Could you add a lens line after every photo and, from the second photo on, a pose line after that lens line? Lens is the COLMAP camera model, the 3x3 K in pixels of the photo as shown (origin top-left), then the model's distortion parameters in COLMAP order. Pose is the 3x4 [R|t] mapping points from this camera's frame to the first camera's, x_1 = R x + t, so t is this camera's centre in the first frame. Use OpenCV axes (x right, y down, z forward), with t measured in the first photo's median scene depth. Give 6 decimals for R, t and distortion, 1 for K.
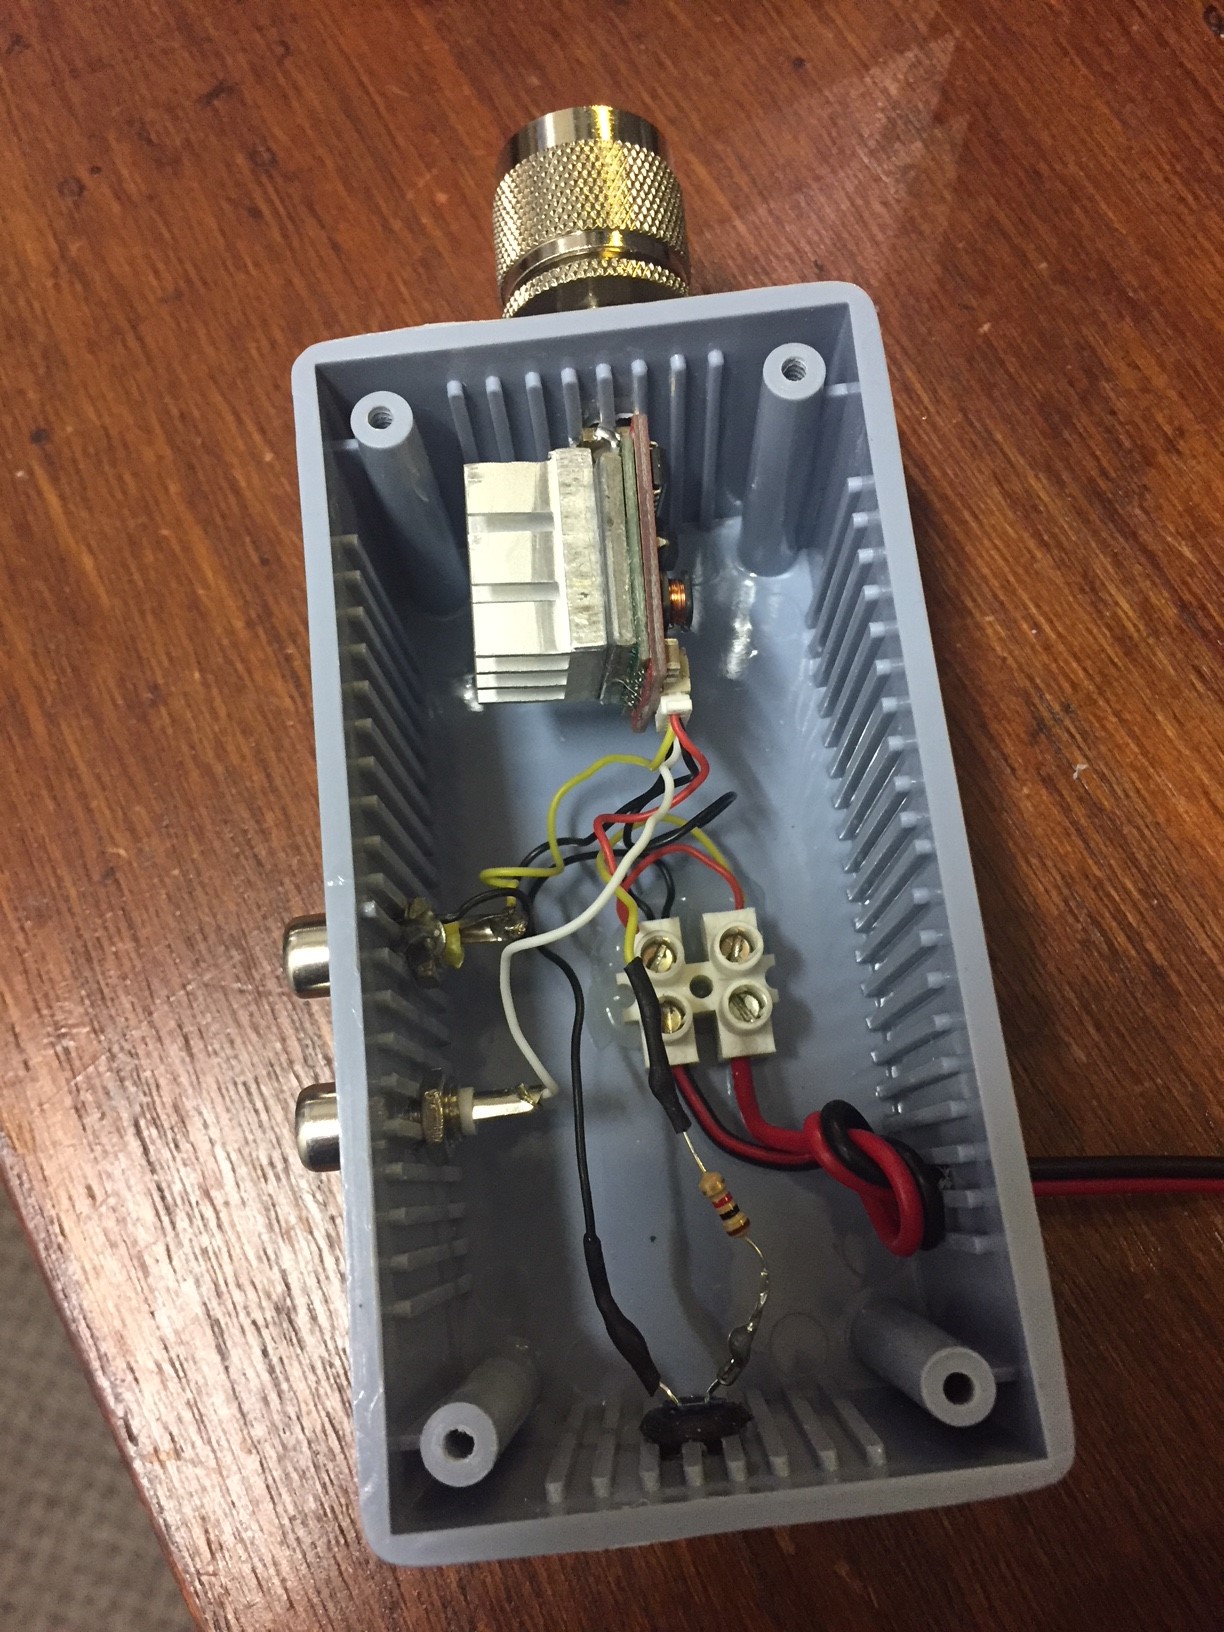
lens RADIAL K [[1419.1, 0, 616.7], [0, 1419.1, 824.1], [0, 0, 1]] dist [0.053776, -0.123000]
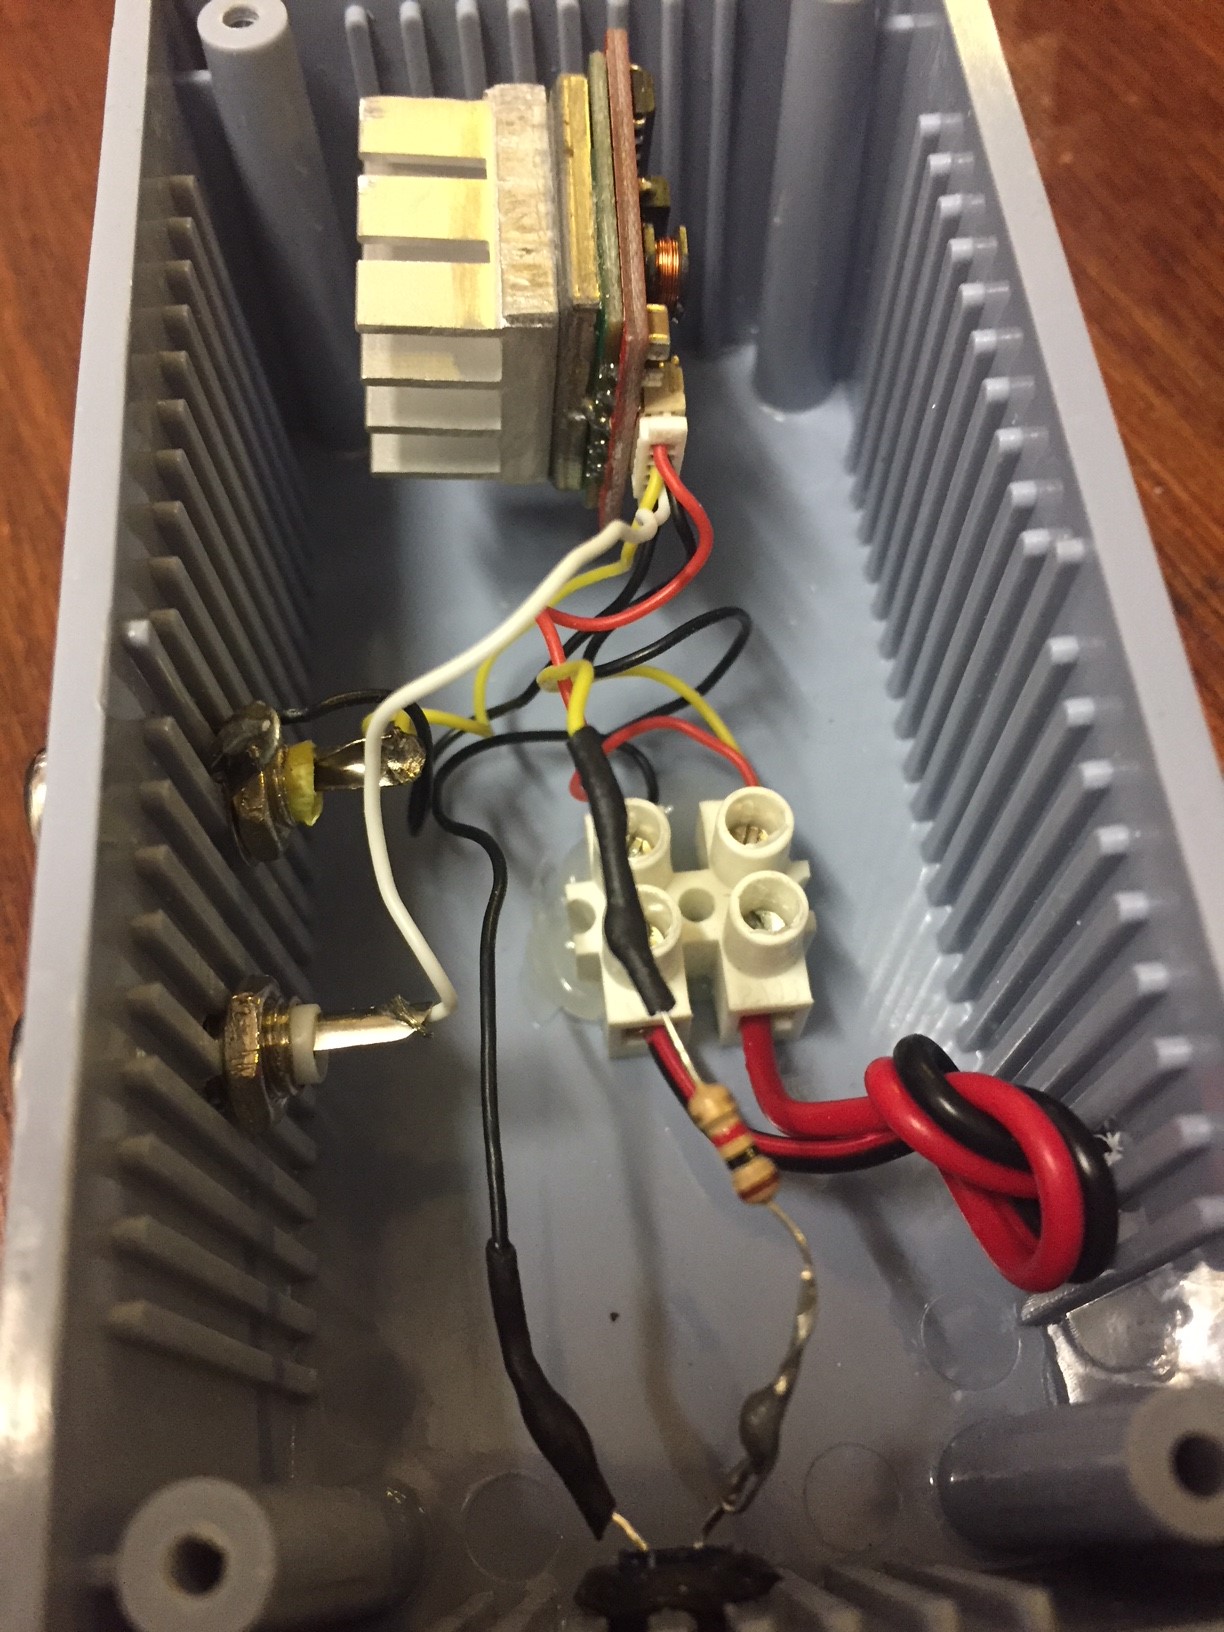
lens RADIAL K [[1419.1, 0, 621.2], [0, 1419.1, 853.2], [0, 0, 1]] dist [0.053776, -0.123000]
pose [[0.999755, 0.021948, 0.002986, 0.025072], [-0.021001, 0.982090, -0.187241, 0.234745], [-0.007042, 0.187132, 0.982309, 0.395492]]
